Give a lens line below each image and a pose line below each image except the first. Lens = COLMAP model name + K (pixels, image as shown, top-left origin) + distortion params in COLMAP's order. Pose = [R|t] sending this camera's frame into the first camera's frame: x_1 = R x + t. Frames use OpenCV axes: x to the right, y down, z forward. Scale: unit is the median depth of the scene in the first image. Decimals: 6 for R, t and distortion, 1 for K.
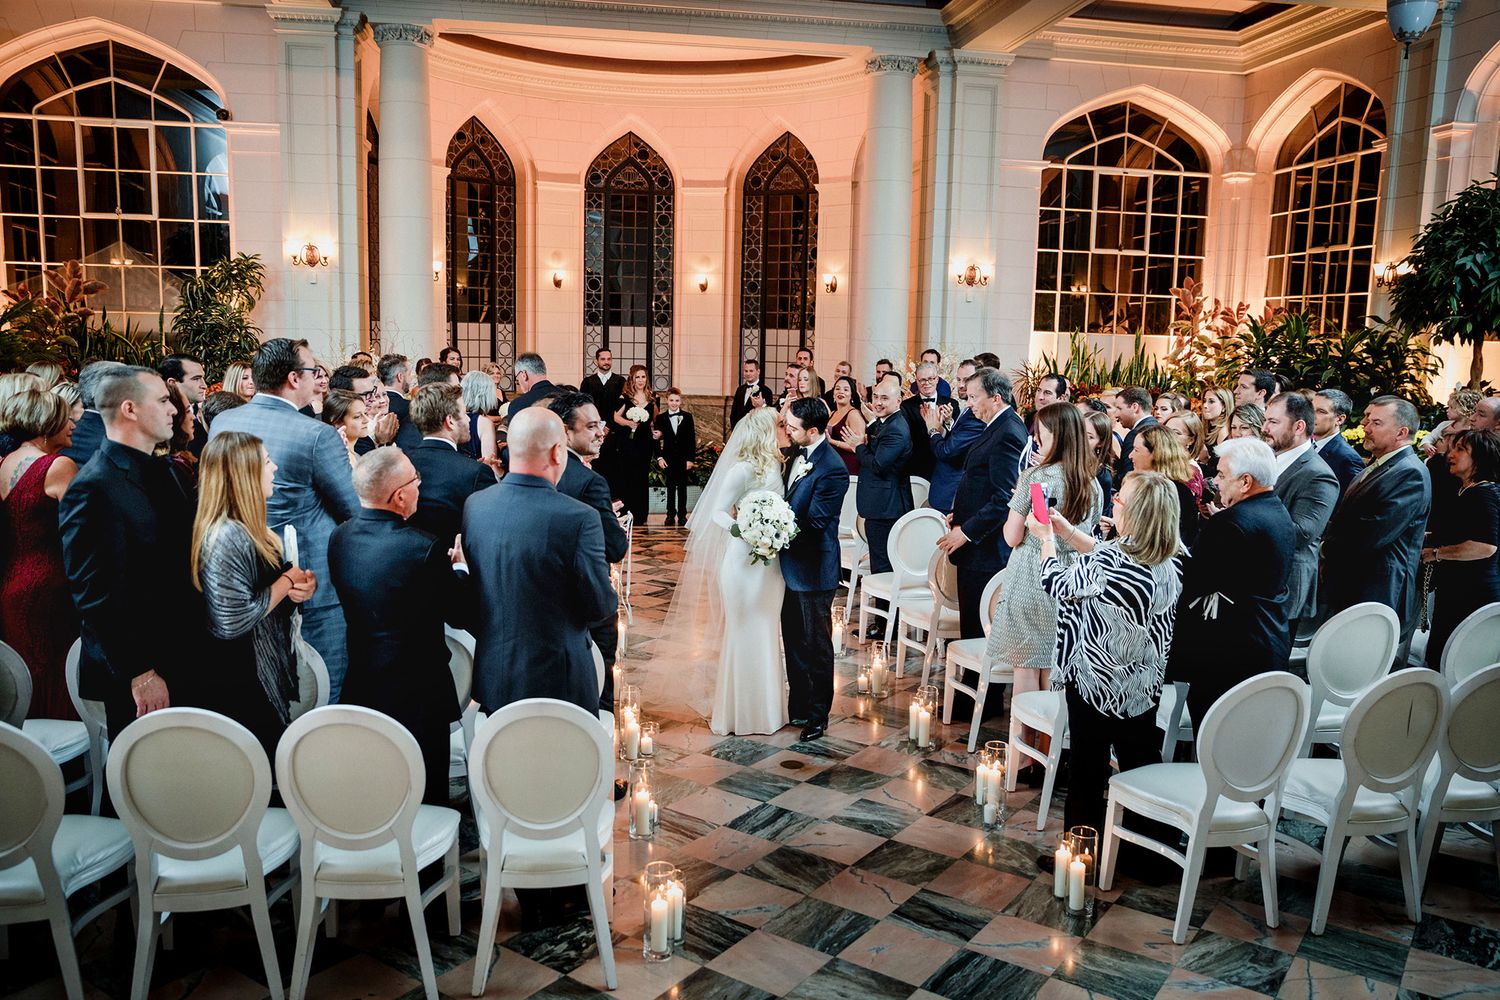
lens RADIAL K [[1140.7, 0, 750.0], [0, 1140.7, 500.0], [0, 0, 1]] dist [-0.060125, 0.146745]
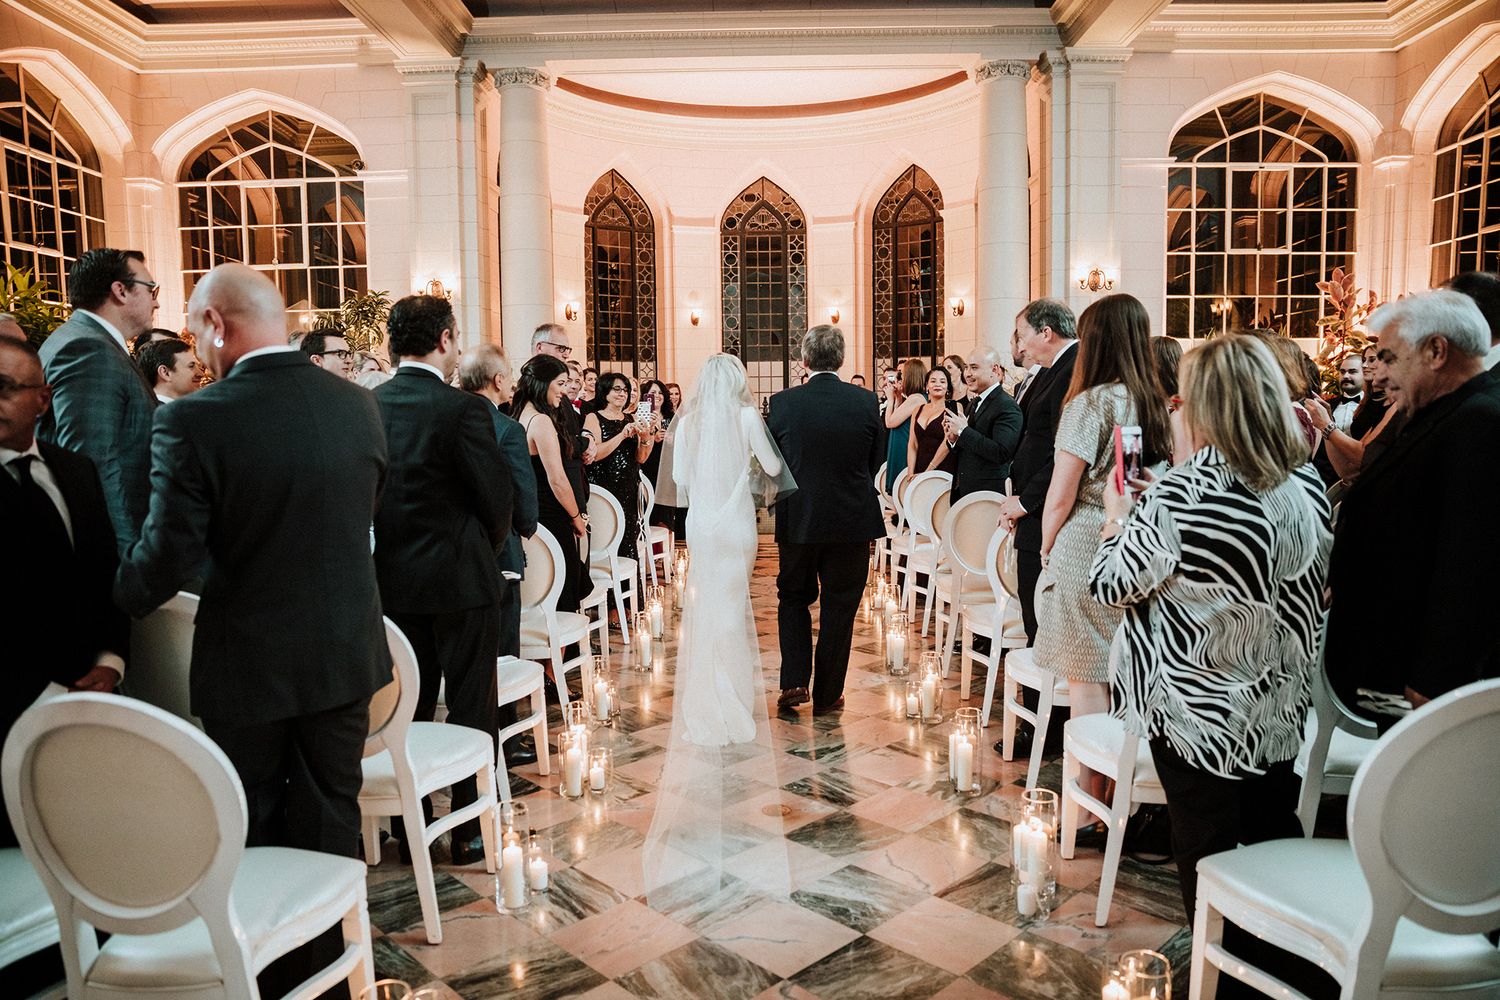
lens RADIAL K [[1018.9, 0, 750.0], [0, 1018.9, 500.0], [0, 0, 1]] dist [-0.089944, 0.096858]
pose [[0.984872, -0.019607, -0.172169, 0.051557], [0.012006, 0.998911, -0.045081, 0.021925], [0.172865, 0.042332, 0.984035, 0.125187]]
